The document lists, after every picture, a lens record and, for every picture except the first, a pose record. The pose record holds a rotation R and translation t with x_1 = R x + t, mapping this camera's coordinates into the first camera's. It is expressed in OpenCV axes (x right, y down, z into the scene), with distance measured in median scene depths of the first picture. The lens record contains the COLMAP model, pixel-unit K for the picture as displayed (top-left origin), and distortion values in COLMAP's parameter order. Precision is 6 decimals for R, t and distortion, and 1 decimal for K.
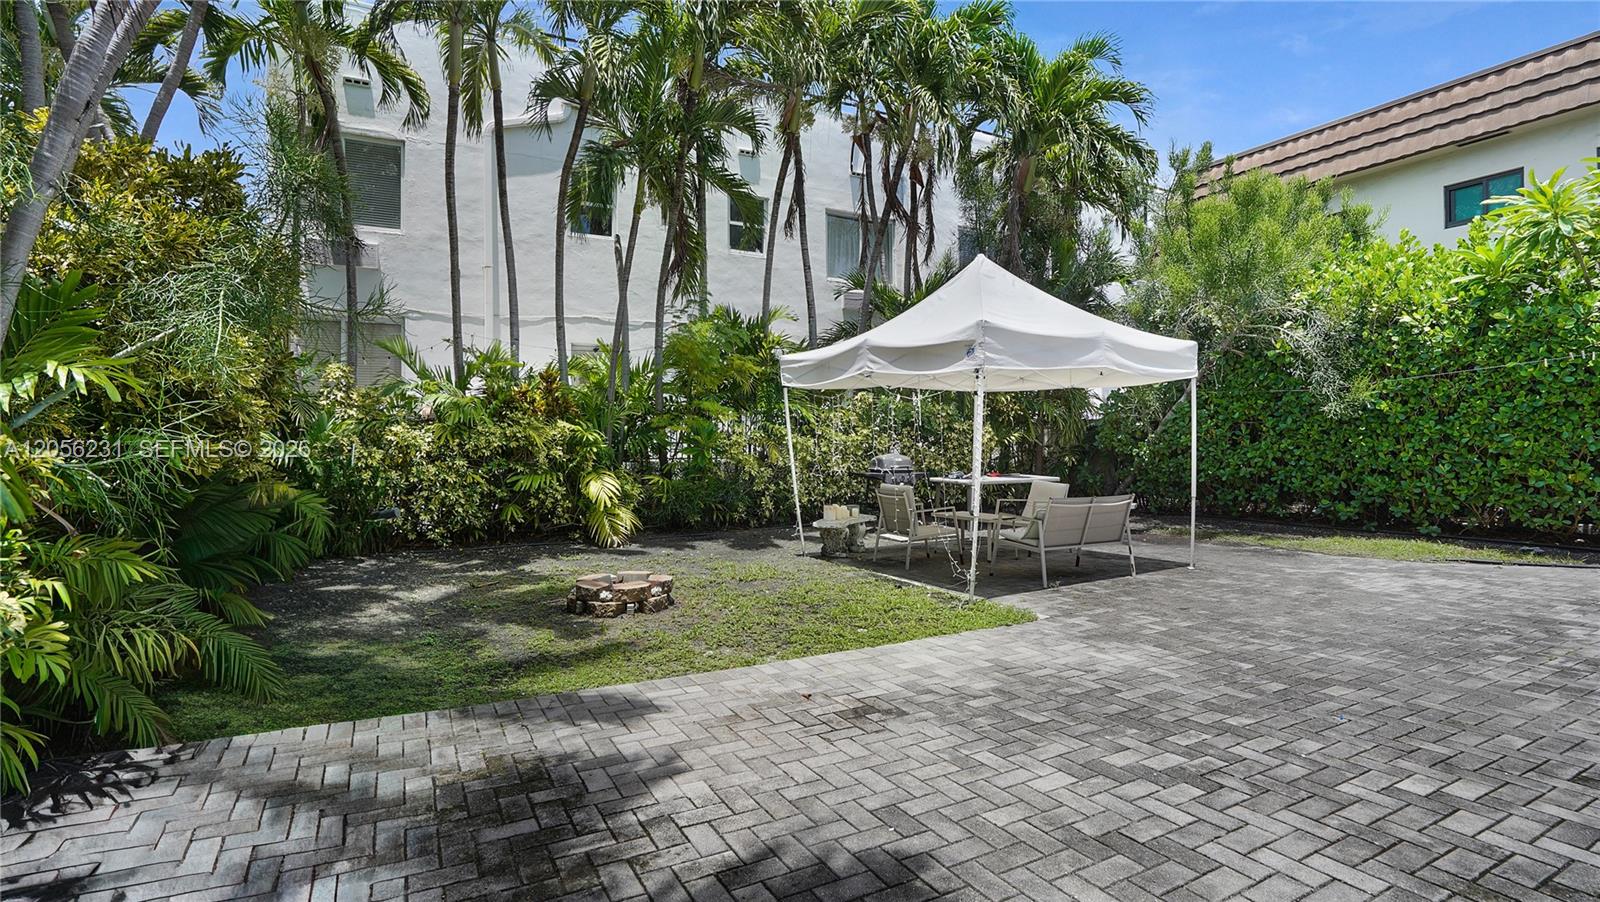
lens RADIAL K [[756.9, 0, 789.7], [0, 756.9, 448.1], [0, 0, 1]] dist [-0.030905, 0.008172]
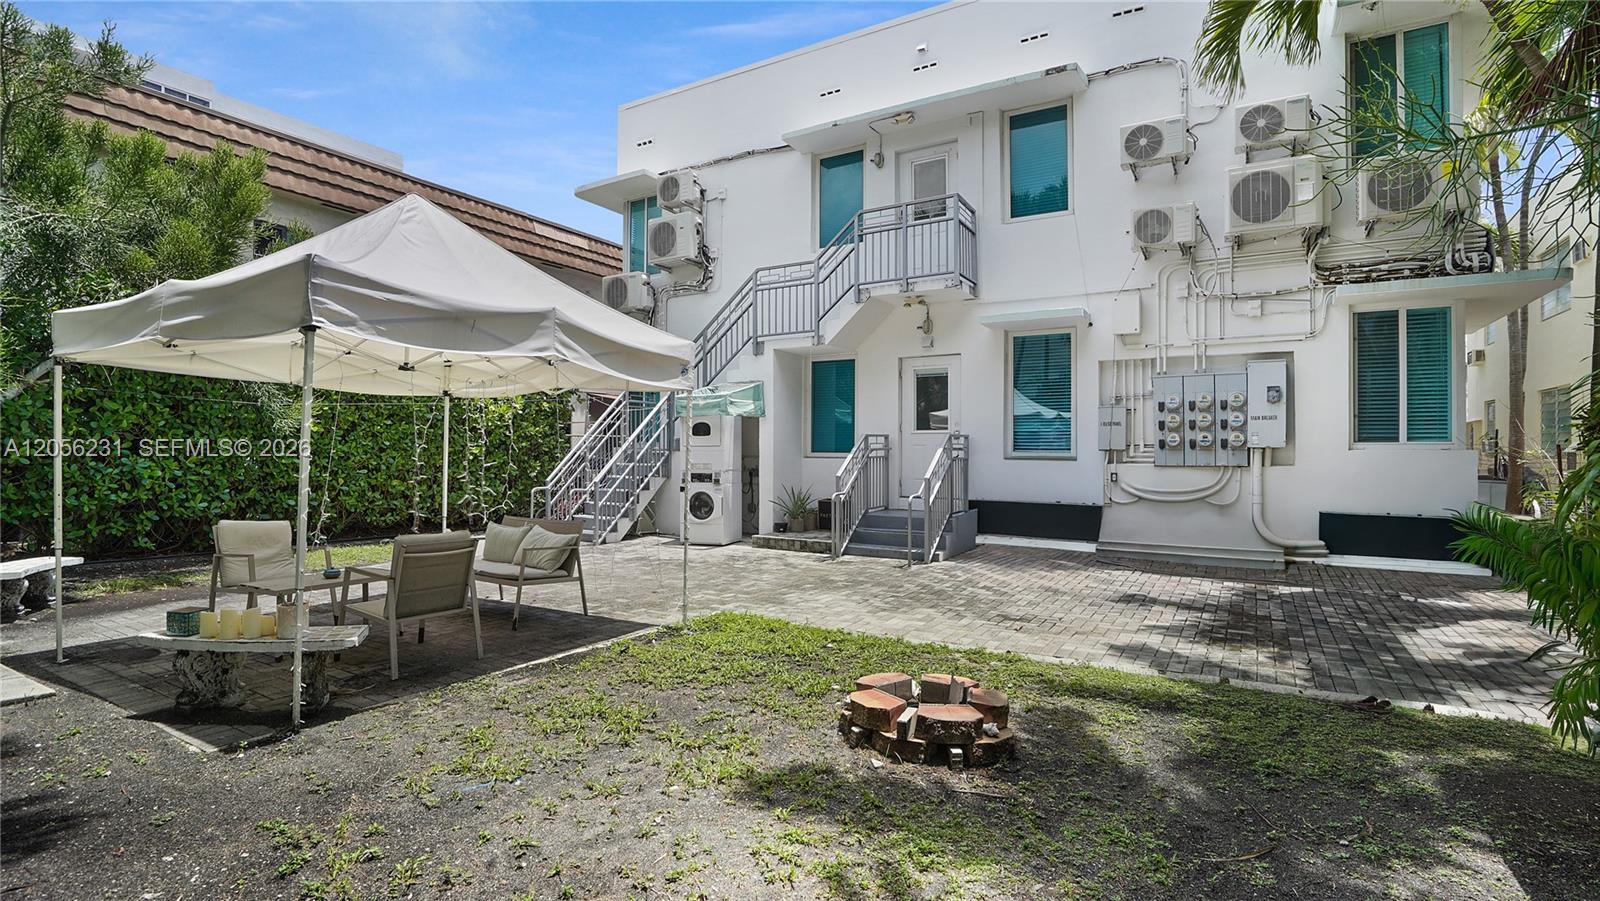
lens RADIAL K [[747.3, 0, 794.0], [0, 747.3, 448.2], [0, 0, 1]] dist [-0.030853, 0.007994]
pose [[-0.507012, 0.009252, 0.861889, -0.603949], [0.001329, 0.999950, -0.009953, -0.016243], [-0.861938, -0.003901, -0.506999, 1.230310]]
